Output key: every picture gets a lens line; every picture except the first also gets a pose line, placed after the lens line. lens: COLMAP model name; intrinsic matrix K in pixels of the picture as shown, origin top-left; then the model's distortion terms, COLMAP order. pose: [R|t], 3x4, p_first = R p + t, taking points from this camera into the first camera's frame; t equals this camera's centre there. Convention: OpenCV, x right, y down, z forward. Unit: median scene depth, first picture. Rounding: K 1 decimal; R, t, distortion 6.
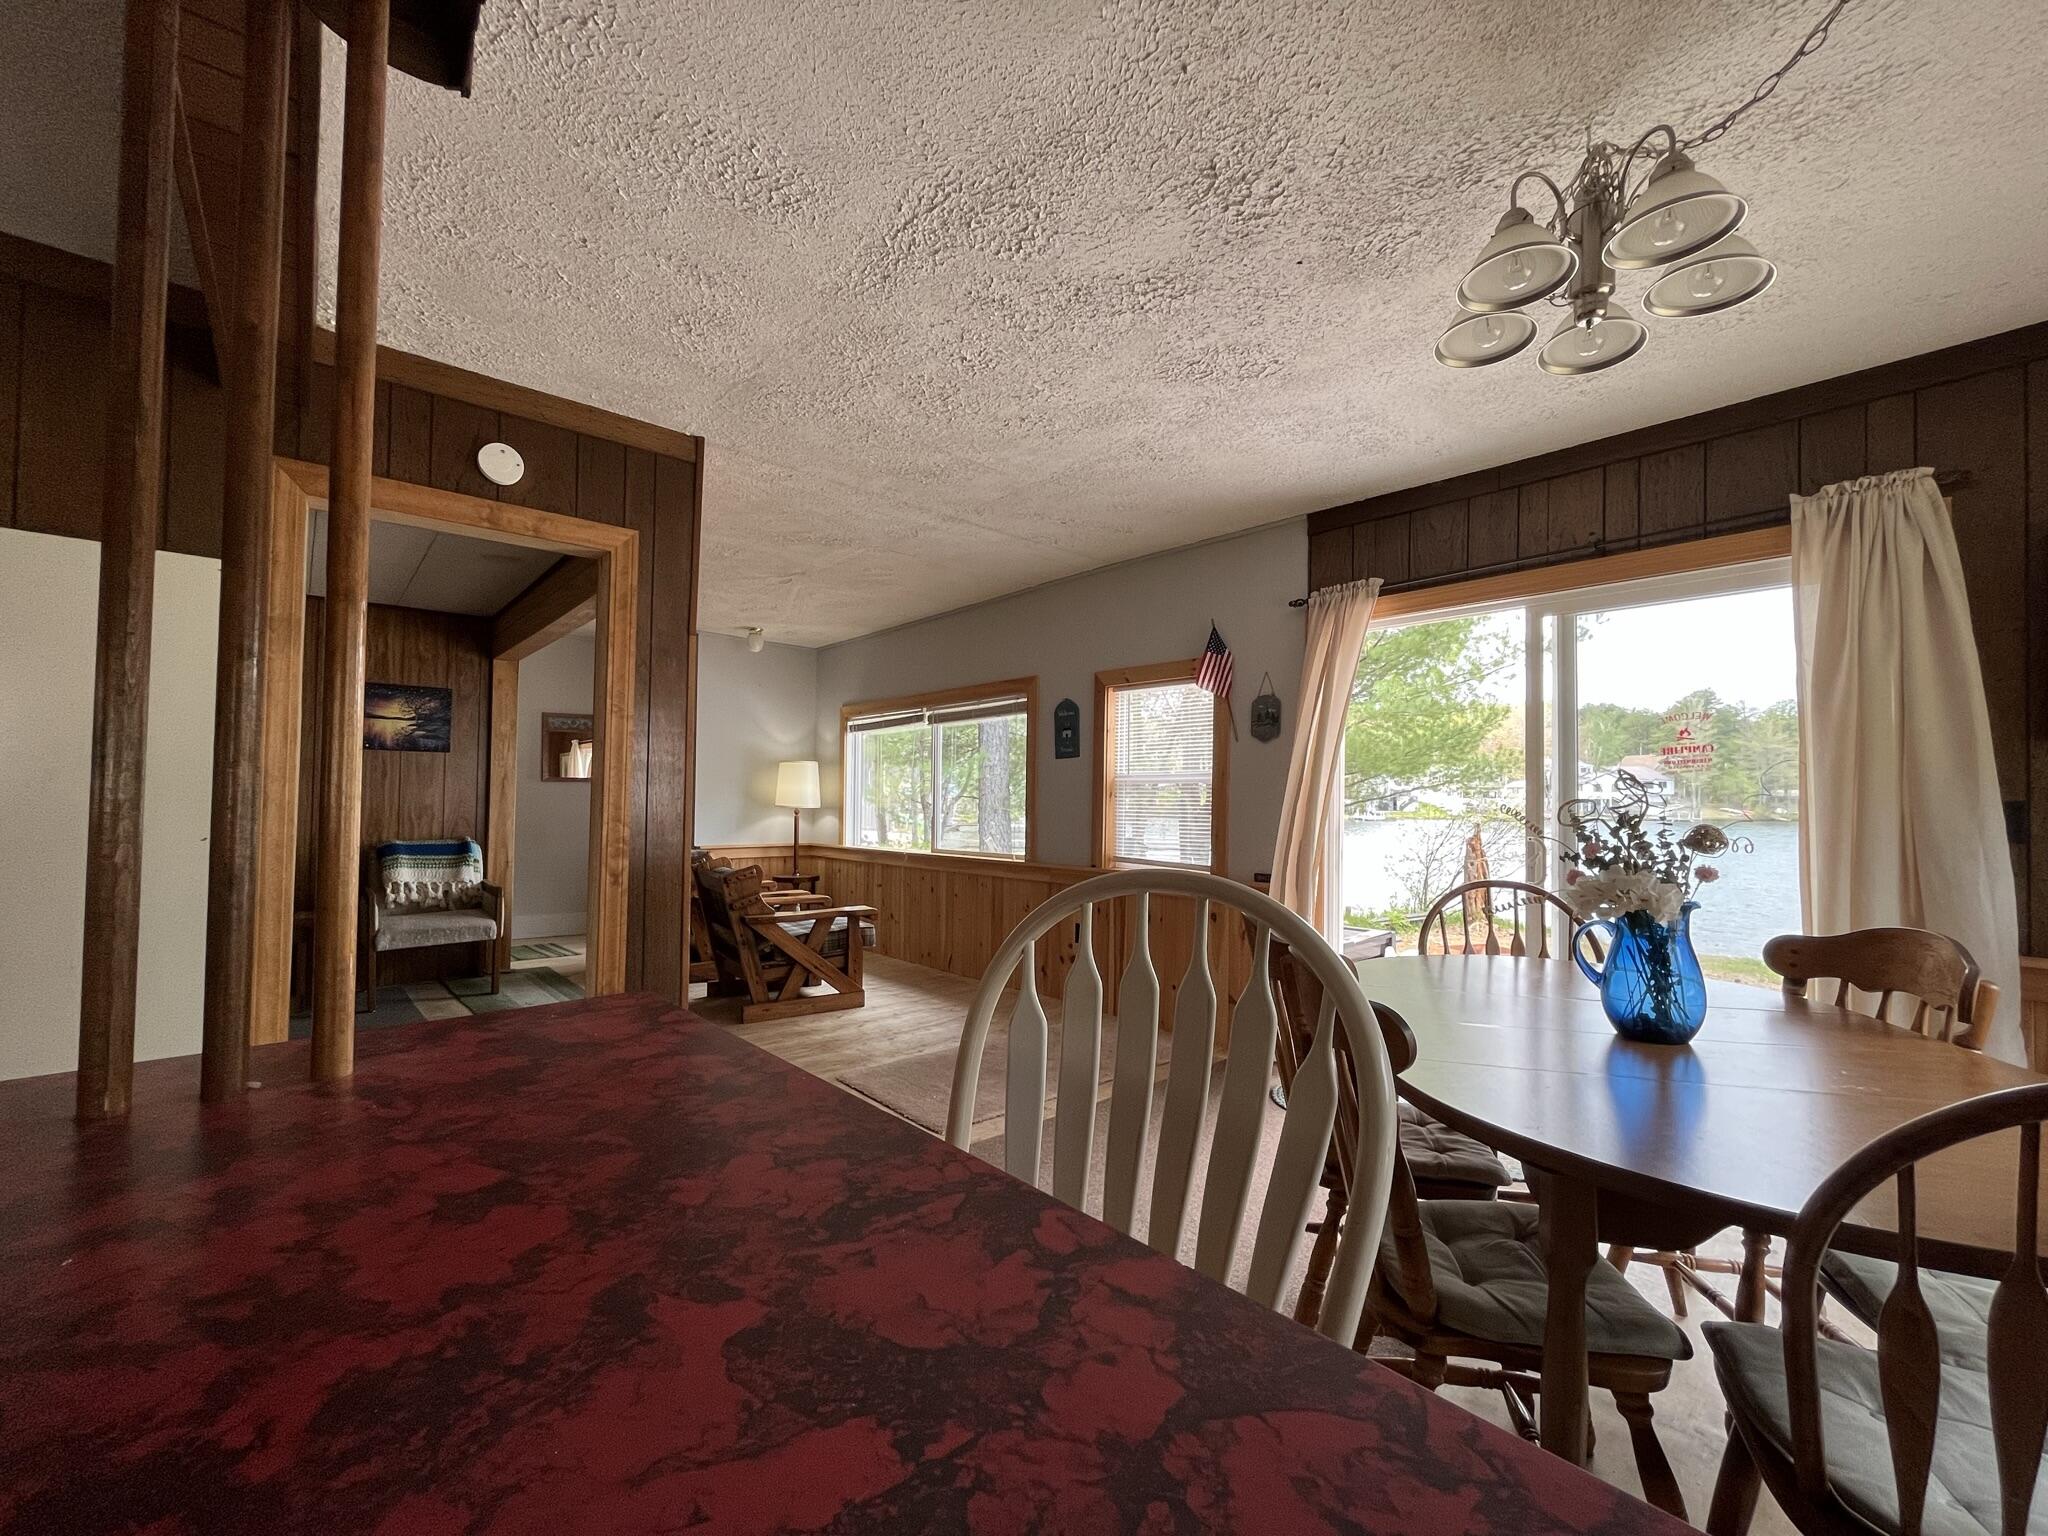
lens RADIAL K [[824.9, 0, 1023.2], [0, 824.9, 776.4], [0, 0, 1]] dist [-0.003277, 0.000682]
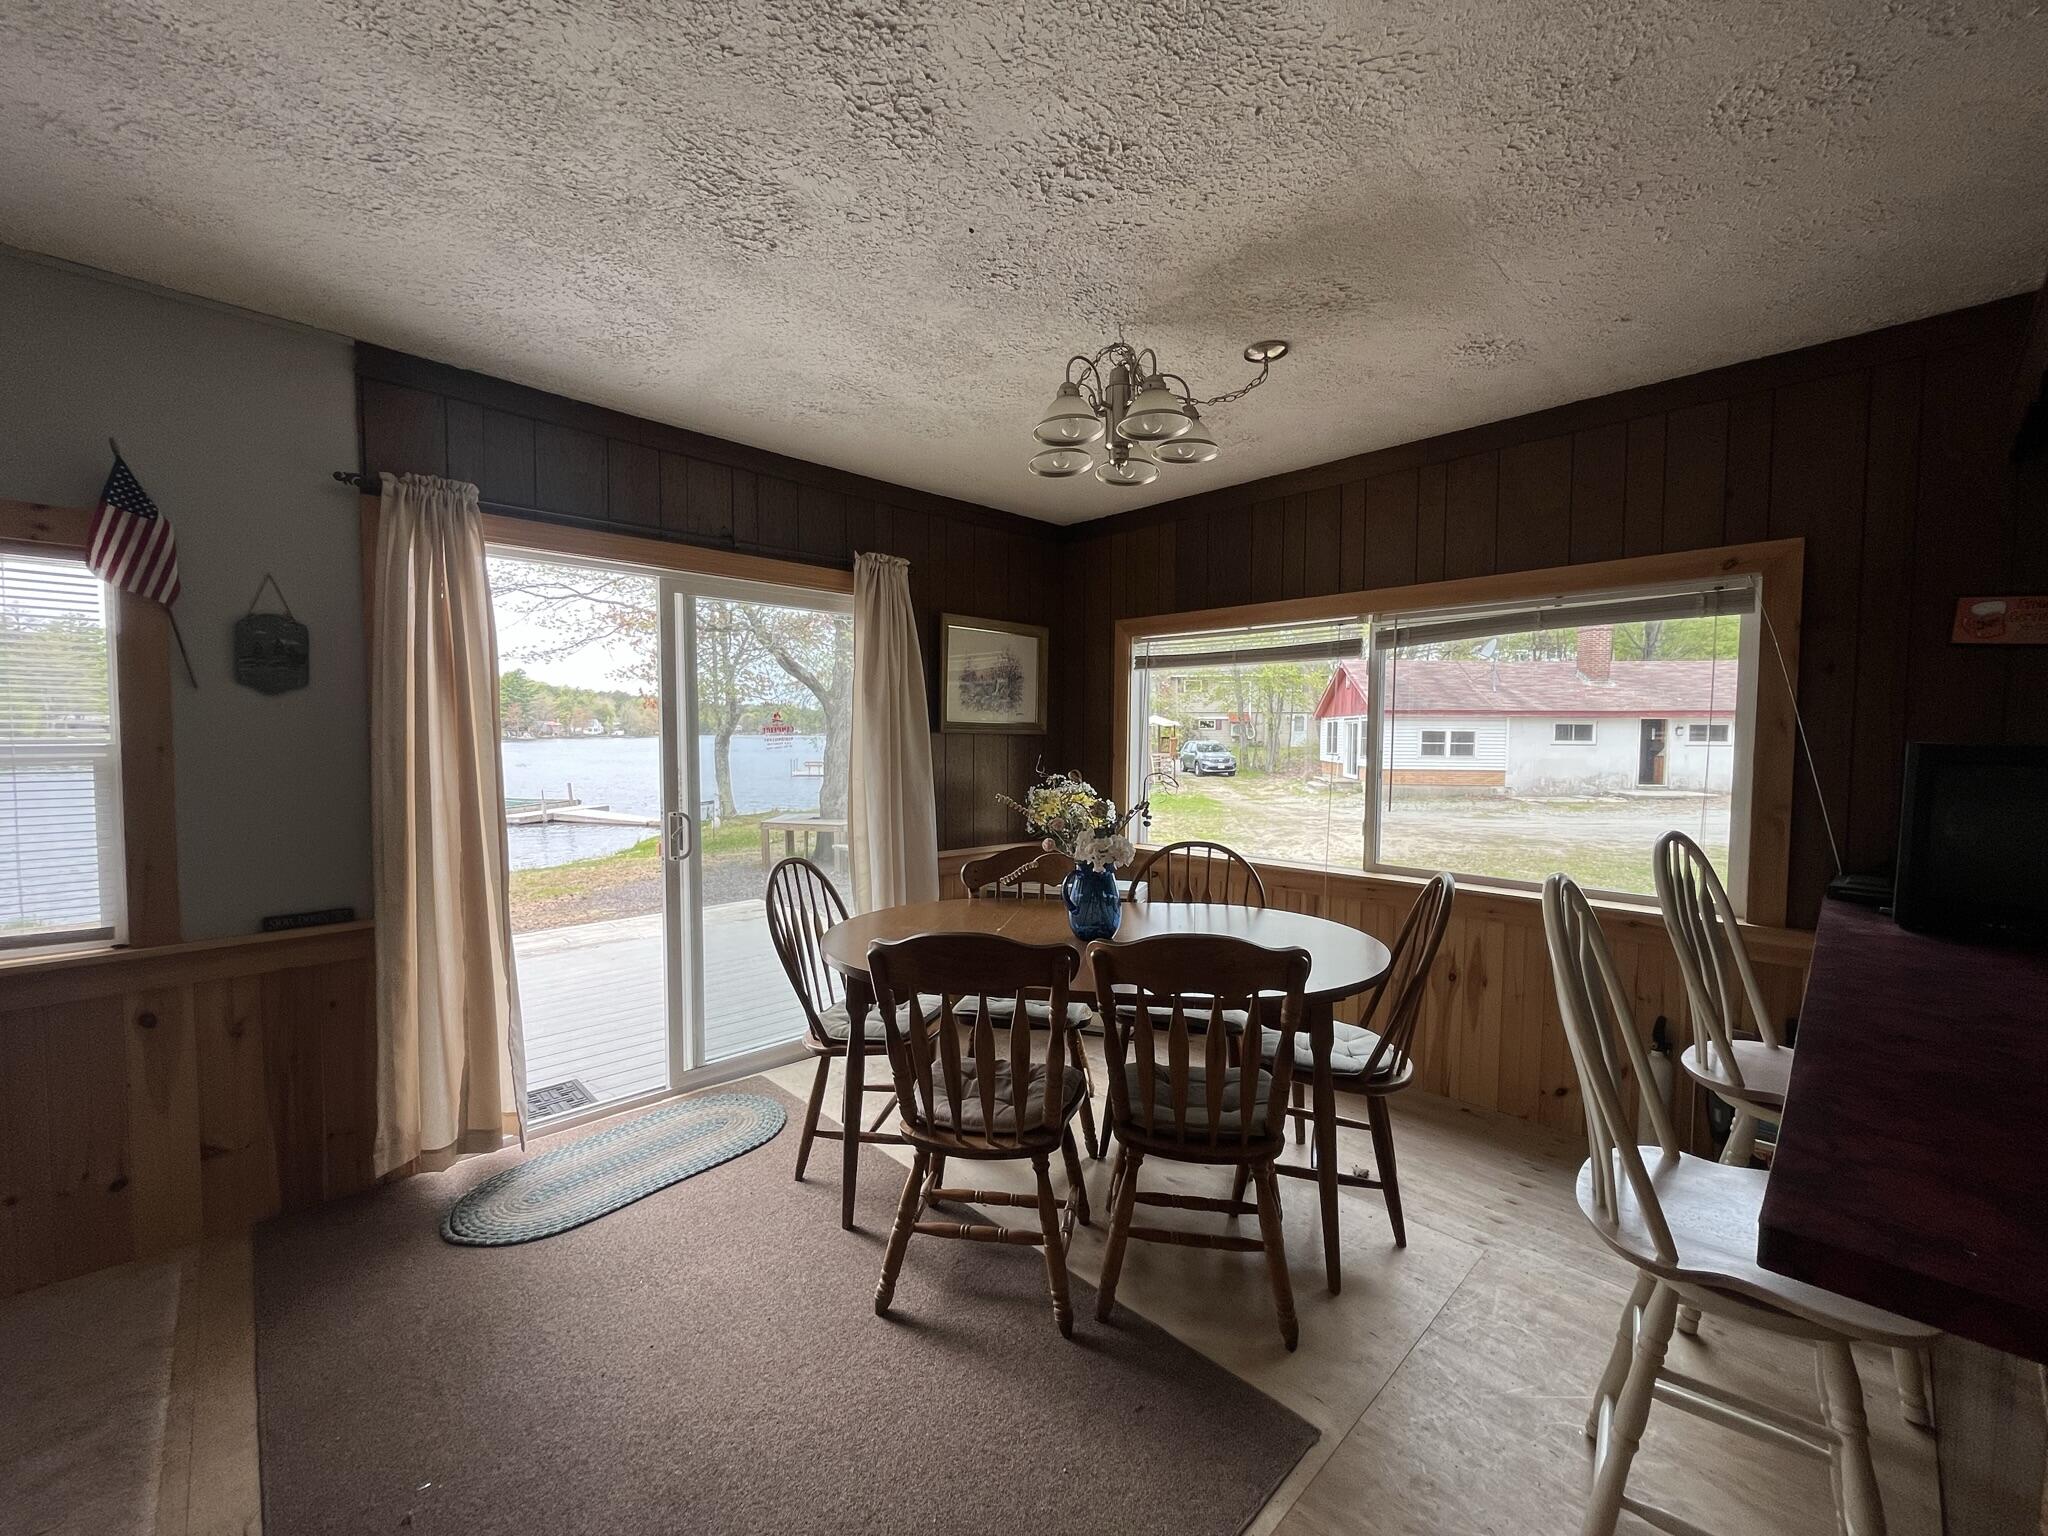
lens RADIAL K [[824.9, 0, 1023.2], [0, 824.9, 776.4], [0, 0, 1]] dist [-0.003277, 0.000682]
pose [[-0.041694, -0.062556, 0.997170, -0.237921], [-0.028295, 0.997712, 0.061407, -0.025922], [-0.998730, -0.025655, -0.043368, 0.363136]]
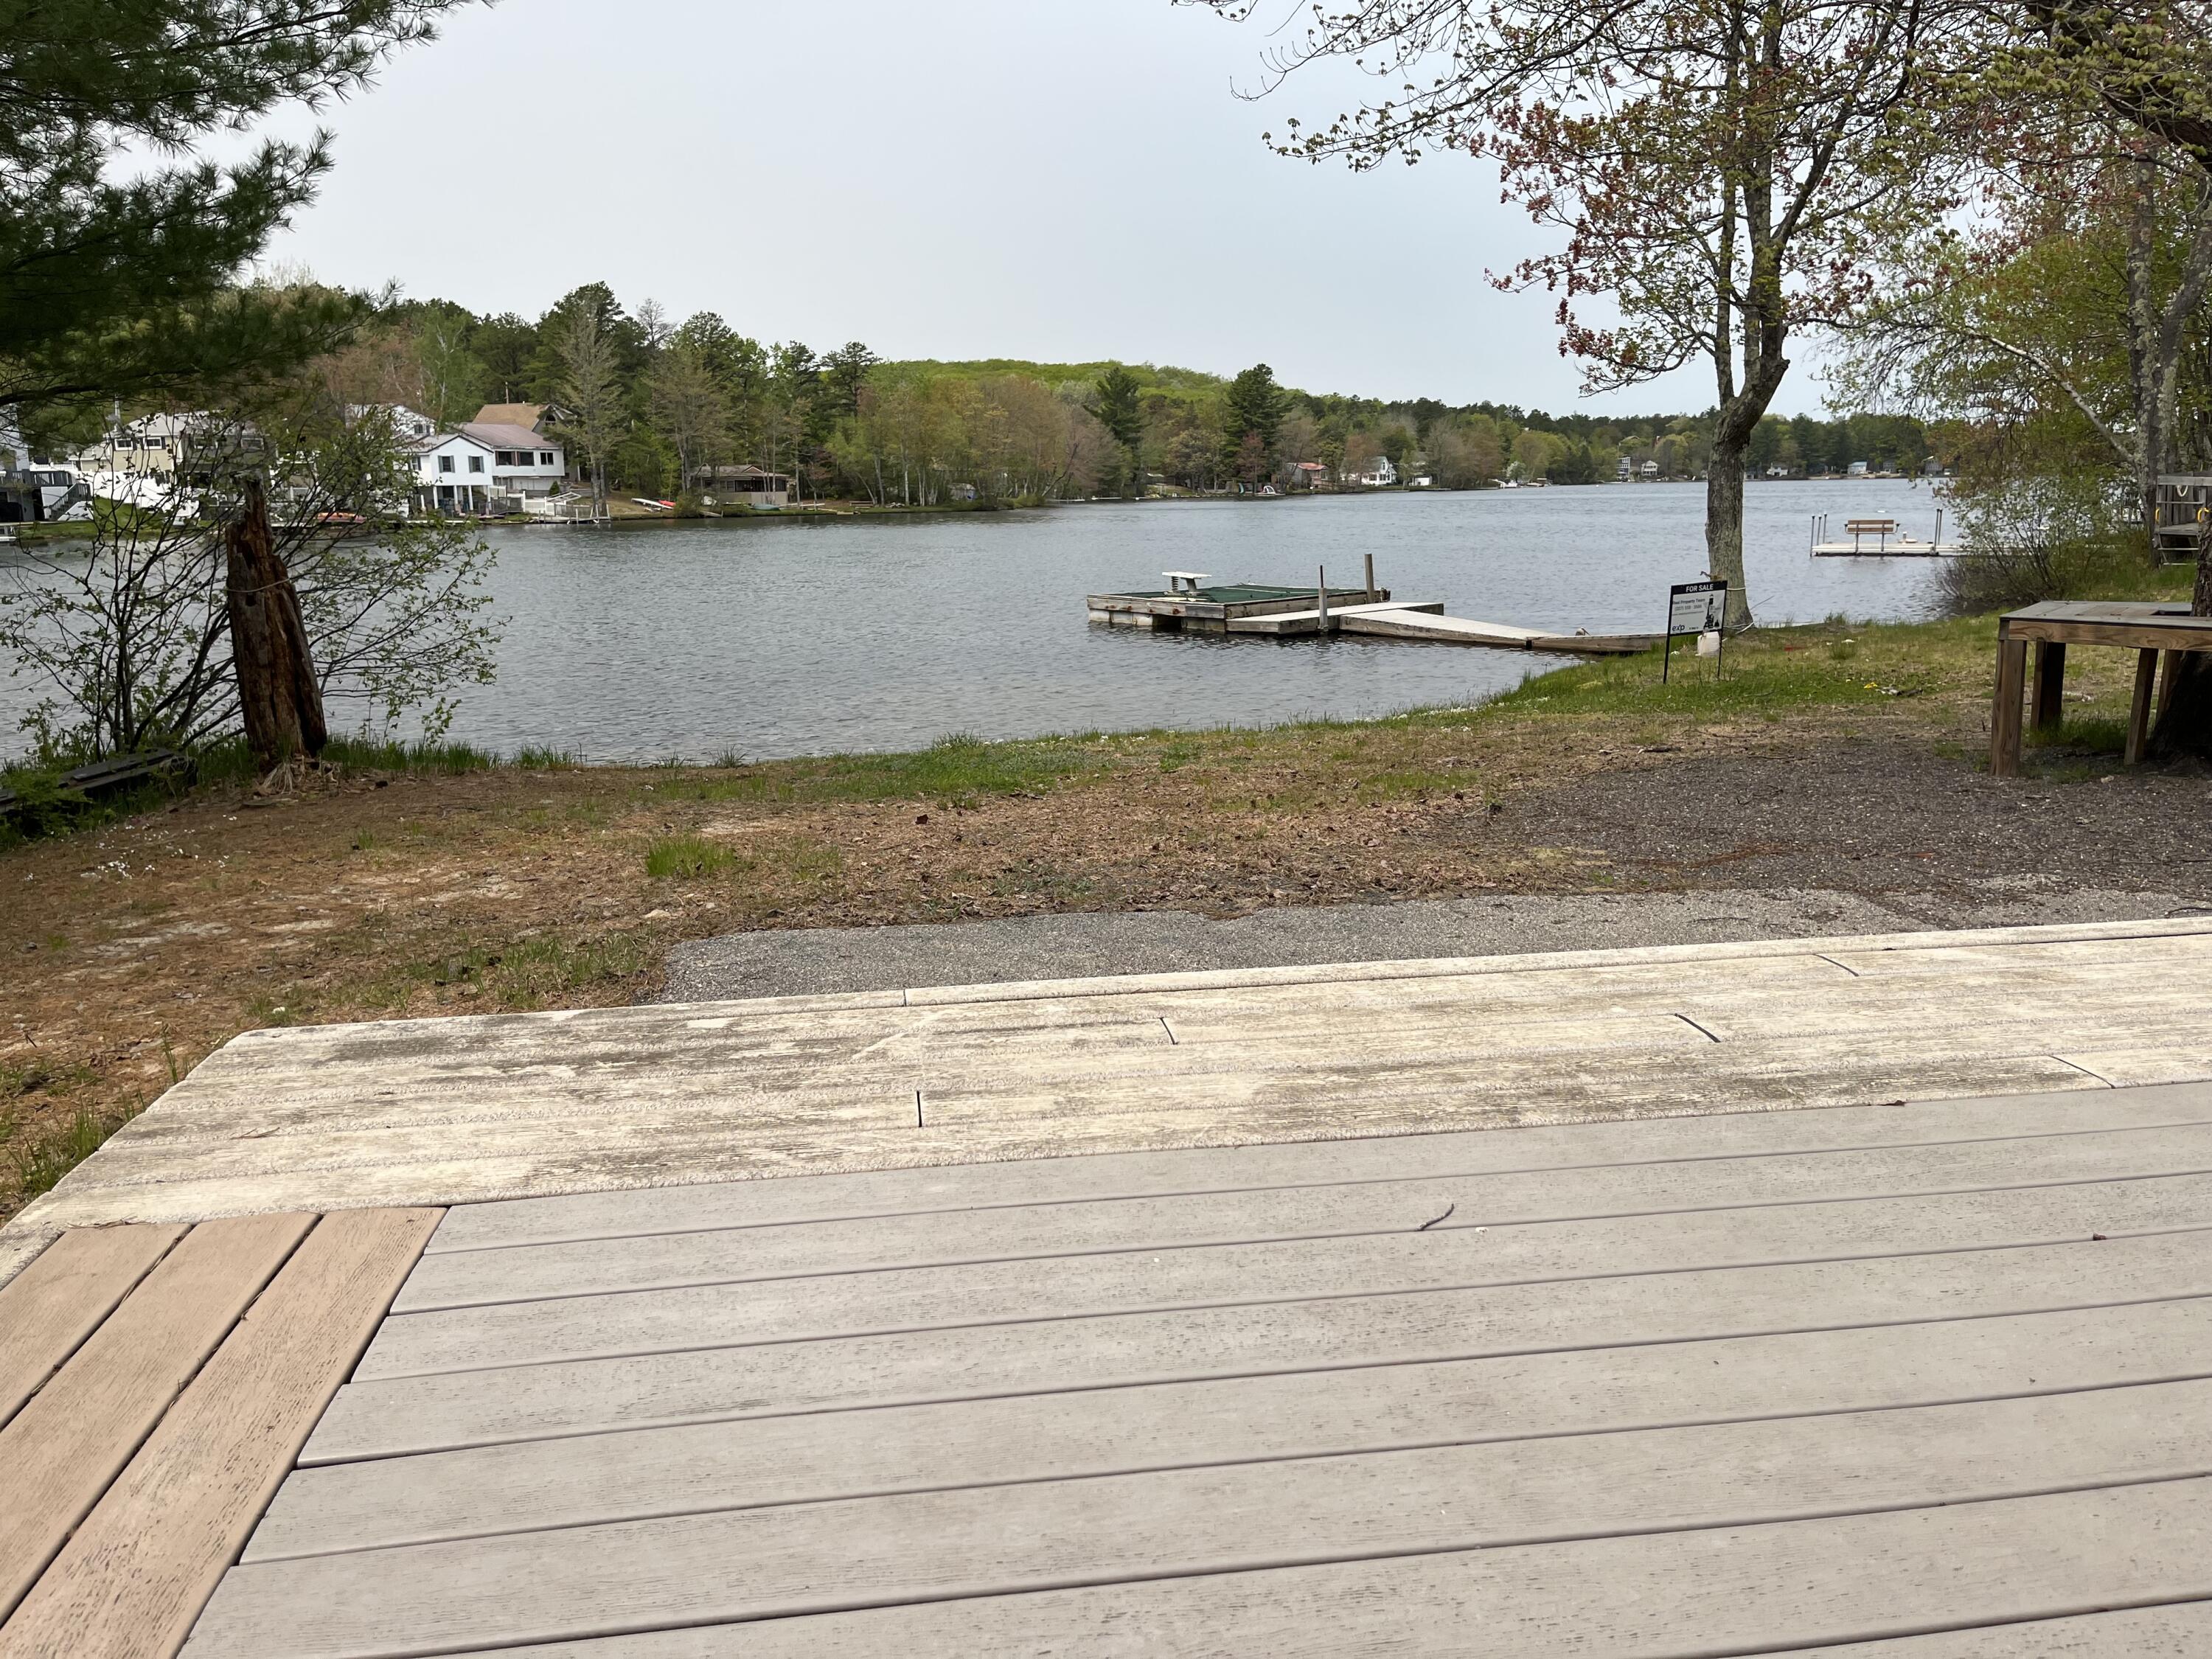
lens RADIAL K [[1687.6, 0, 1099.4], [0, 1687.6, 835.5], [0, 0, 1]] dist [0.012419, -0.003524]
pose [[0.561713, -0.184843, 0.806419, 0.410549], [0.000969, 0.974869, 0.222779, 0.122340], [-0.827332, -0.124356, 0.547775, 0.816709]]
